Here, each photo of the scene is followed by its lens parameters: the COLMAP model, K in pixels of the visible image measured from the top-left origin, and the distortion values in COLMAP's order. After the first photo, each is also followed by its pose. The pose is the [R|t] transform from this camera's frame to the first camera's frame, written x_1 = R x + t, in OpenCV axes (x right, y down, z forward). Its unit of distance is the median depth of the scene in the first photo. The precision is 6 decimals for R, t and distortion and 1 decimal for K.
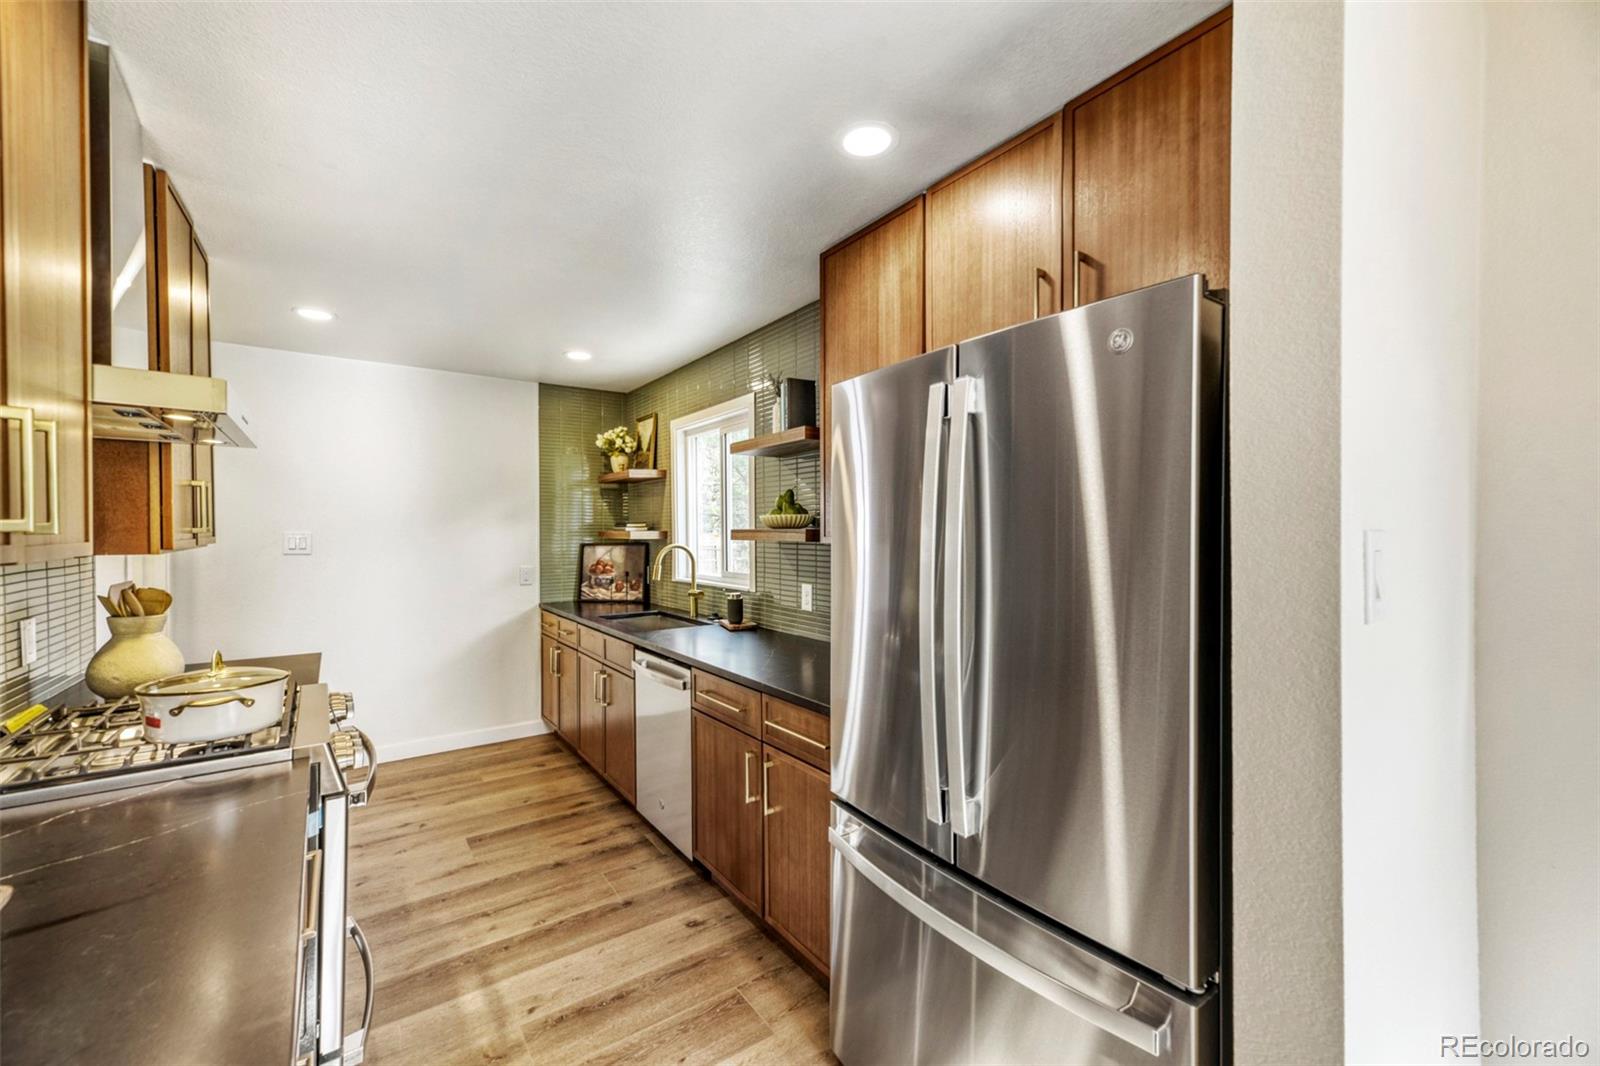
lens RADIAL K [[657.2, 0, 811.2], [0, 657.2, 535.9], [0, 0, 1]] dist [0.004085, 0.000189]
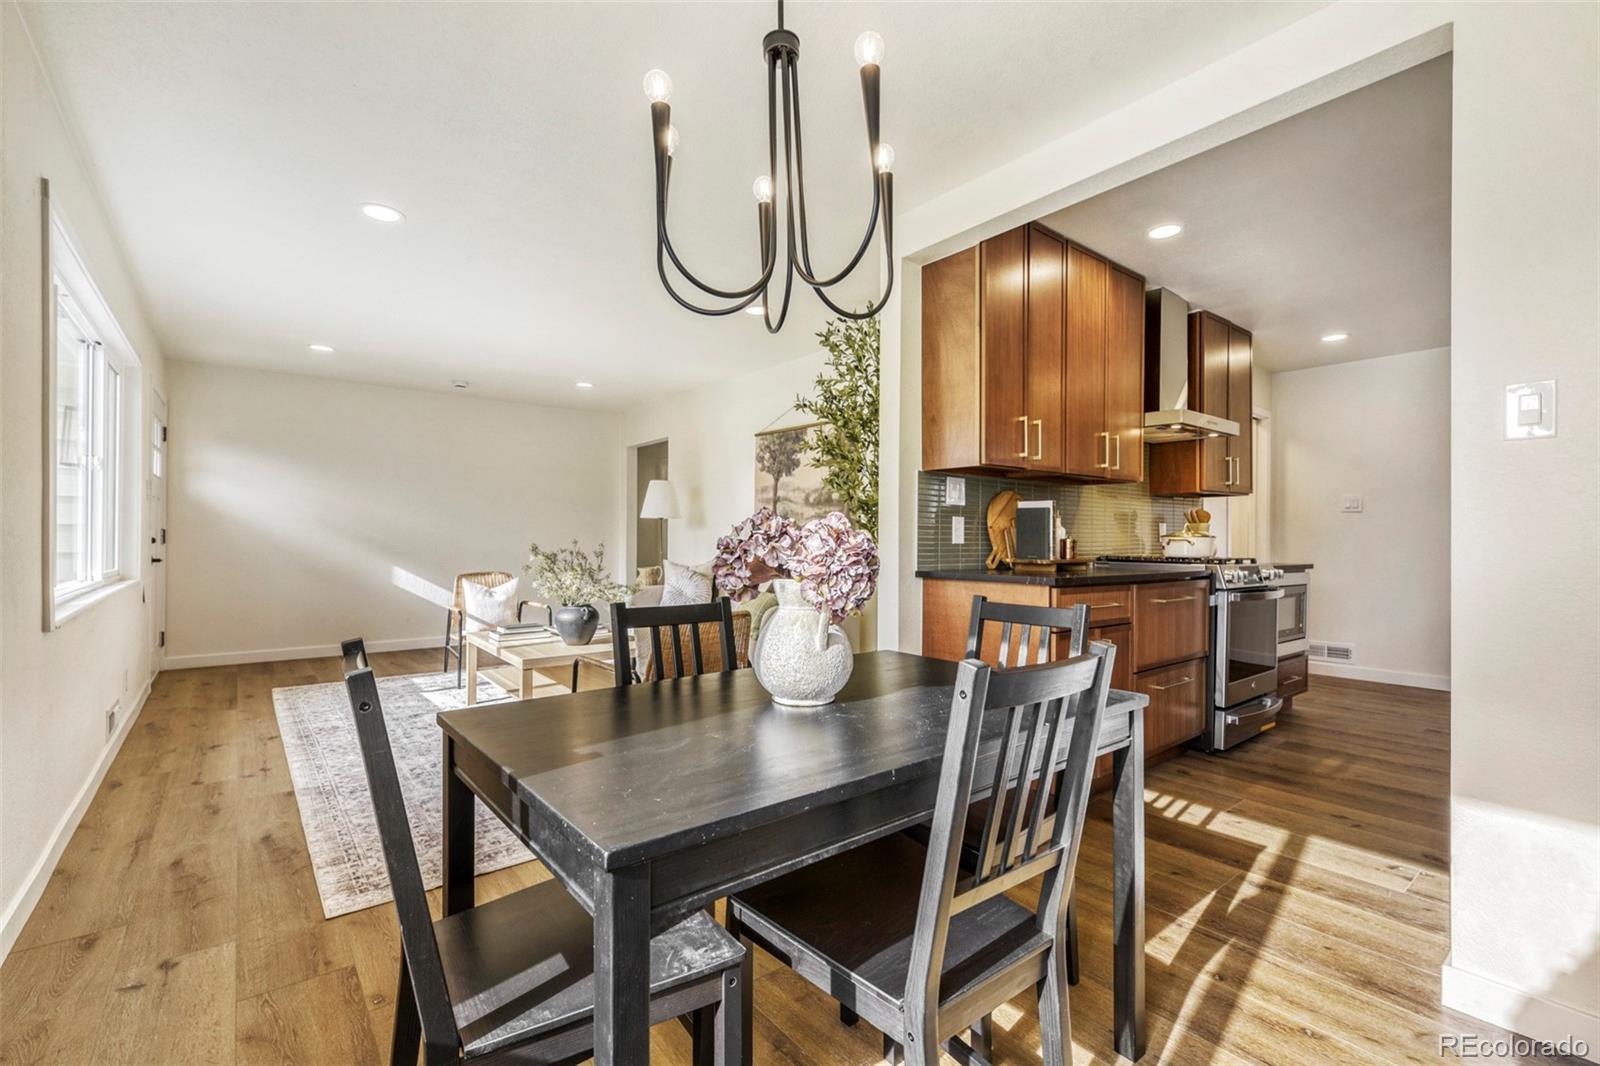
lens RADIAL K [[686.0, 0, 798.0], [0, 686.0, 536.8], [0, 0, 1]] dist [0.002720, -0.001045]
pose [[0.054994, 0.001636, -0.998485, 0.559346], [-0.011310, 0.999936, 0.001015, 0.090245], [0.998423, 0.011237, 0.055009, -0.201521]]
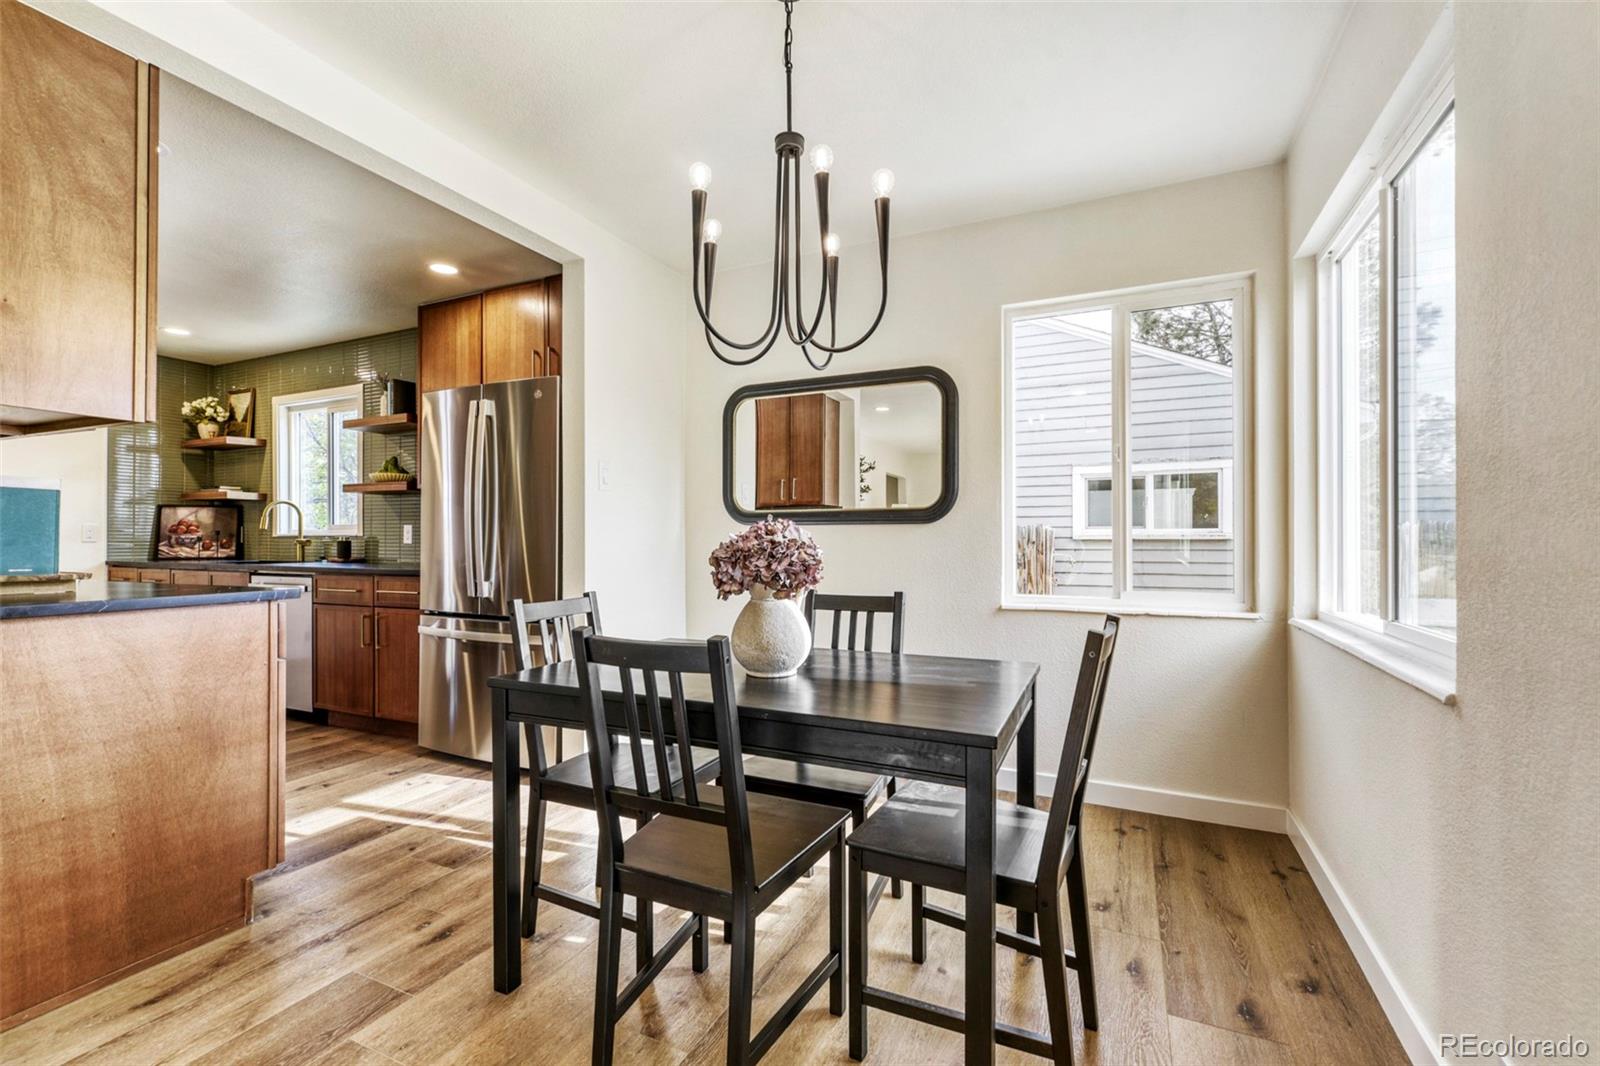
lens RADIAL K [[686.0, 0, 806.0], [0, 686.0, 539.0], [0, 0, 1]] dist [0.002720, -0.001045]
pose [[0.871221, 0.006547, 0.490847, 0.012247], [-0.002252, 0.999954, -0.009341, 0.092875], [-0.490886, 0.007033, 0.871196, -0.567231]]
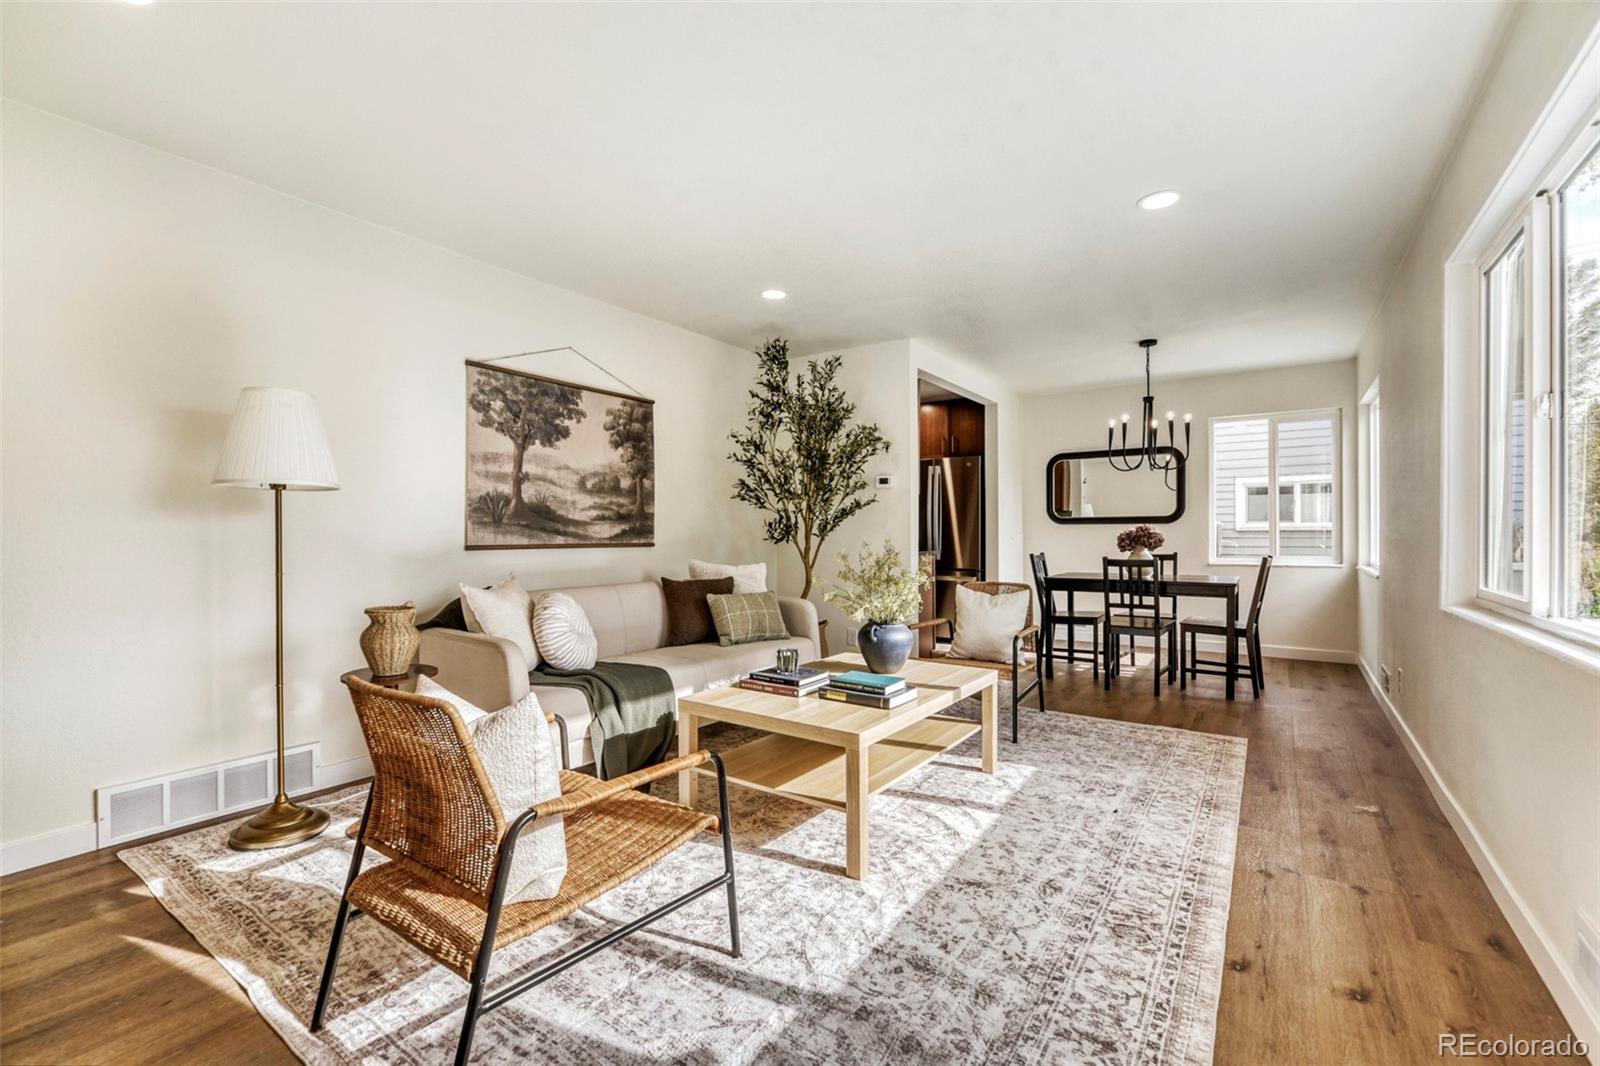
lens RADIAL K [[678.4, 0, 796.9], [0, 678.4, 533.9], [0, 0, 1]] dist [0.001880, -0.000660]
pose [[0.946704, -0.000077, 0.322106, -0.880877], [0.001489, 0.999990, -0.004137, 0.097472], [-0.322102, 0.004397, 0.946695, -1.223268]]
